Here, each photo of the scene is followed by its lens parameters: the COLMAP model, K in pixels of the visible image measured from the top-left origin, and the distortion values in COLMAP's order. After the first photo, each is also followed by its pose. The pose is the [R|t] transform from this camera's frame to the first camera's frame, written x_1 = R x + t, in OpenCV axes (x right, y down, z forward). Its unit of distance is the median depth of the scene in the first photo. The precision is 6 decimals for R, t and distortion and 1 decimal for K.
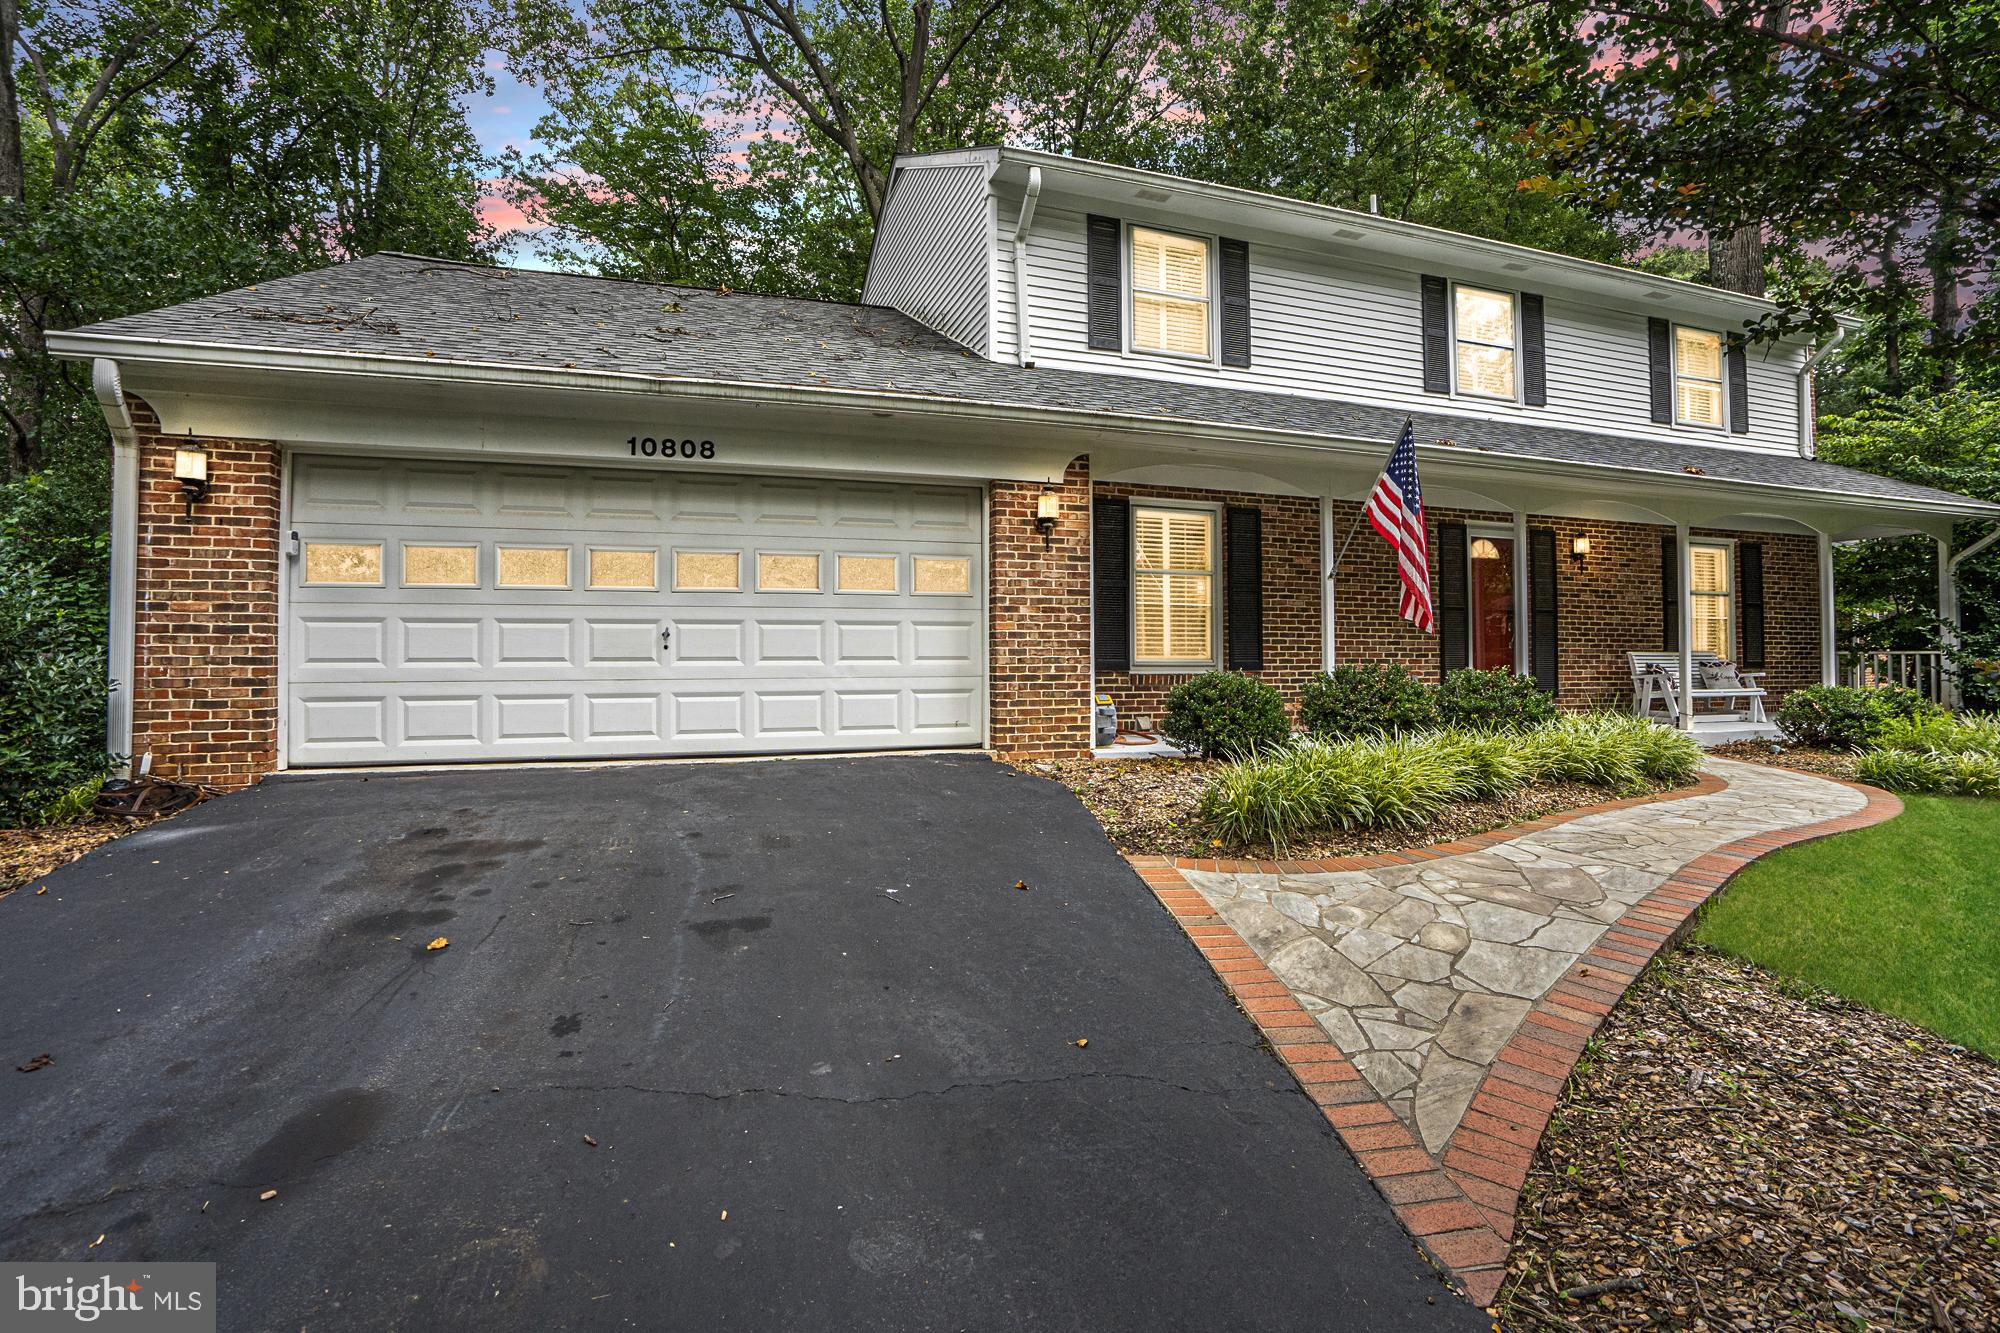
lens RADIAL K [[946.9, 0, 1000.0], [0, 946.9, 665.5], [0, 0, 1]] dist [-0.026070, 0.000138]
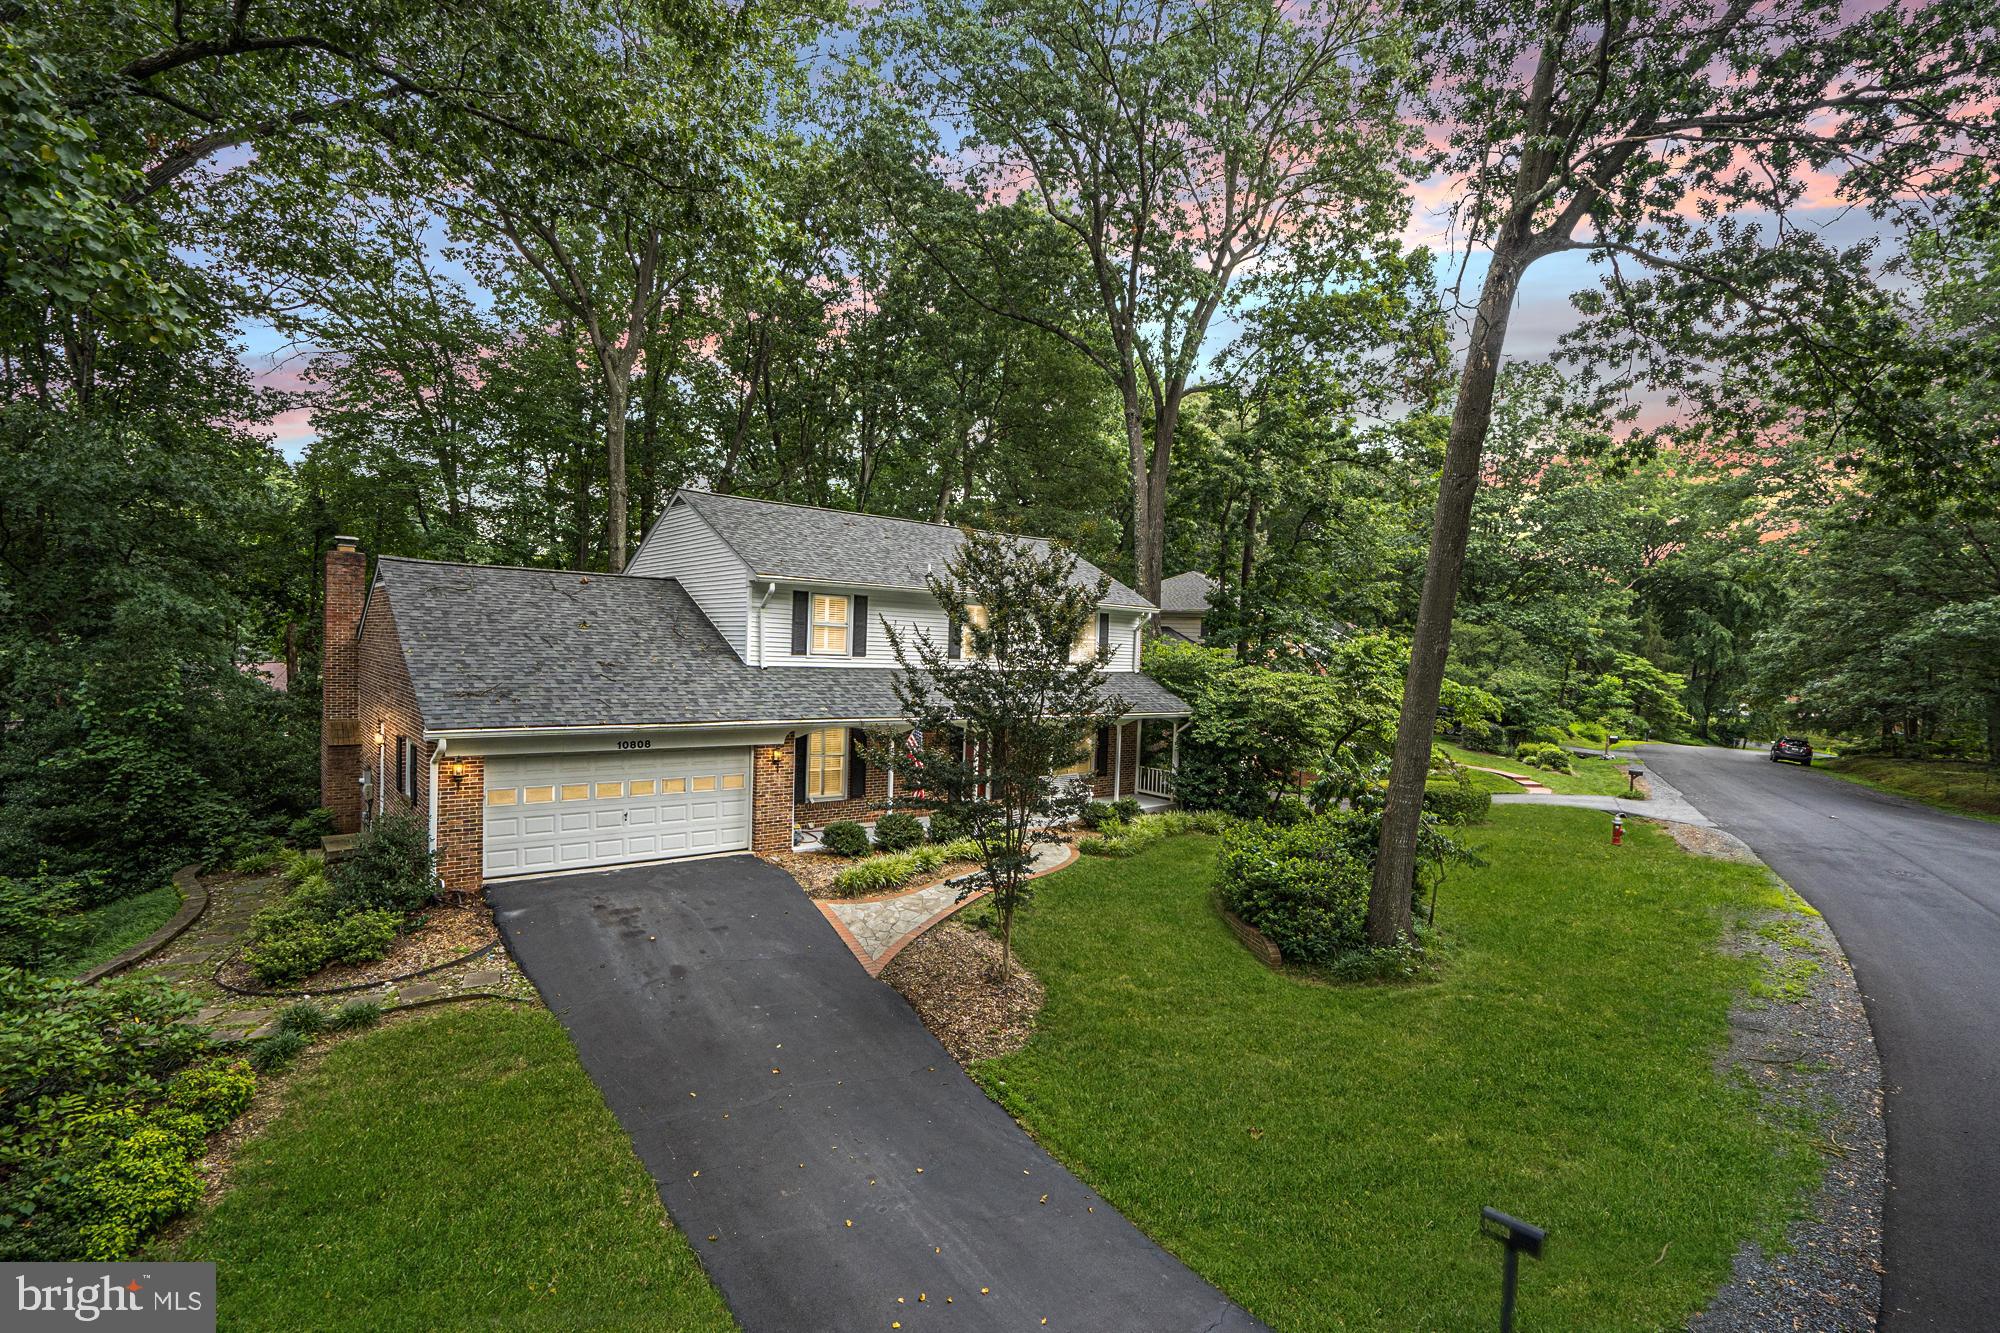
lens RADIAL K [[946.9, 0, 1000.6], [0, 946.9, 667.0], [0, 0, 1]] dist [-0.026070, 0.000138]
pose [[0.929224, 0.031158, 0.368200, -0.339917], [-0.041444, 0.998939, 0.020060, -0.485616], [-0.367185, -0.033900, 0.929530, -1.574278]]
